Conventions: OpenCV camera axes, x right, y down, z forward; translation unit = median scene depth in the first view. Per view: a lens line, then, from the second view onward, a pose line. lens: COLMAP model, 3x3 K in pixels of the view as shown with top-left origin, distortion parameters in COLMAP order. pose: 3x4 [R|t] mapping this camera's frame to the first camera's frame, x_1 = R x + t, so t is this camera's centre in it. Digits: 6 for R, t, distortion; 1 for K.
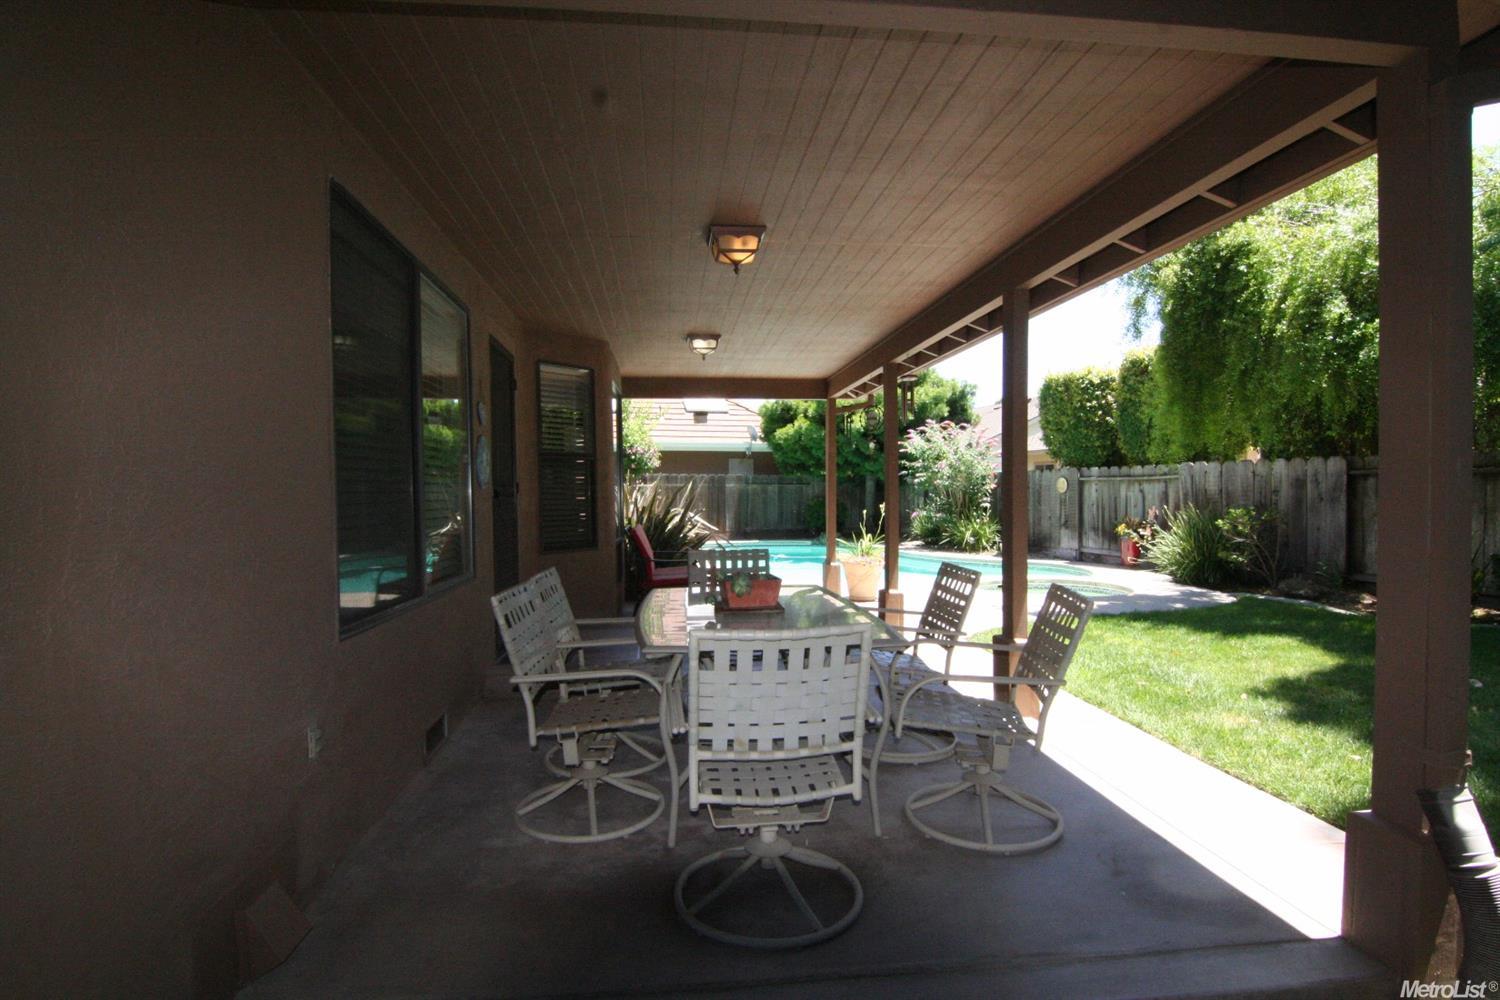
lens RADIAL K [[765.4, 0, 751.4], [0, 765.4, 508.0], [0, 0, 1]] dist [0.001407, -0.017461]
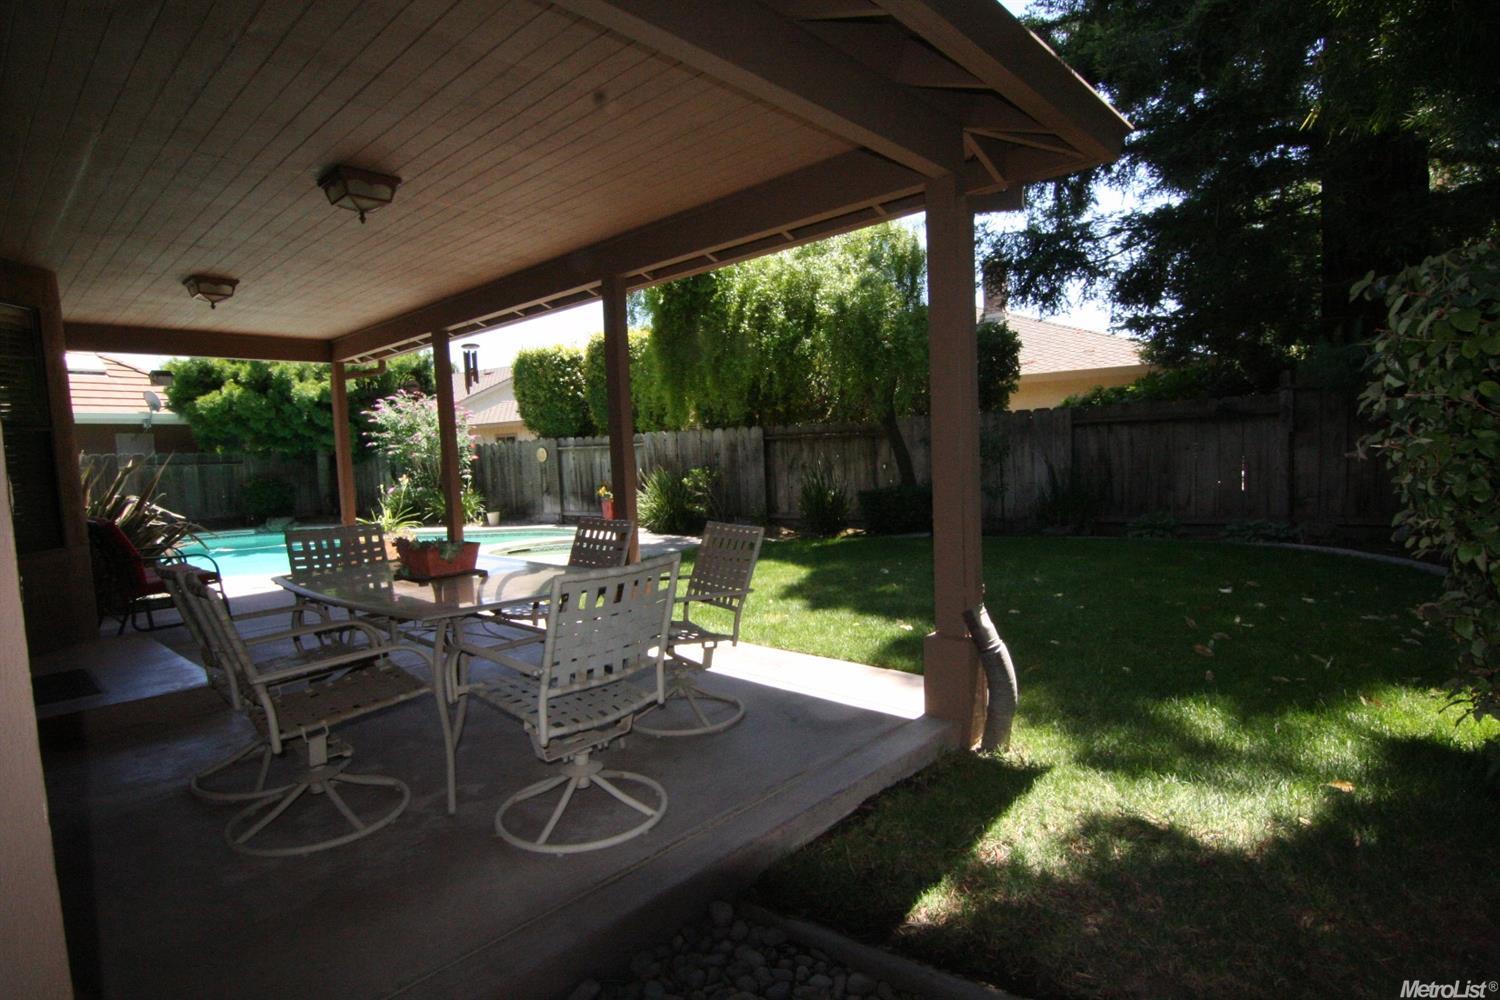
lens RADIAL K [[765.4, 0, 751.4], [0, 765.4, 508.0], [0, 0, 1]] dist [0.001407, -0.017461]
pose [[0.753891, -0.071019, 0.653150, -0.114939], [0.048688, 0.997446, 0.052258, 0.004105], [-0.655193, -0.007597, 0.755423, -0.000421]]
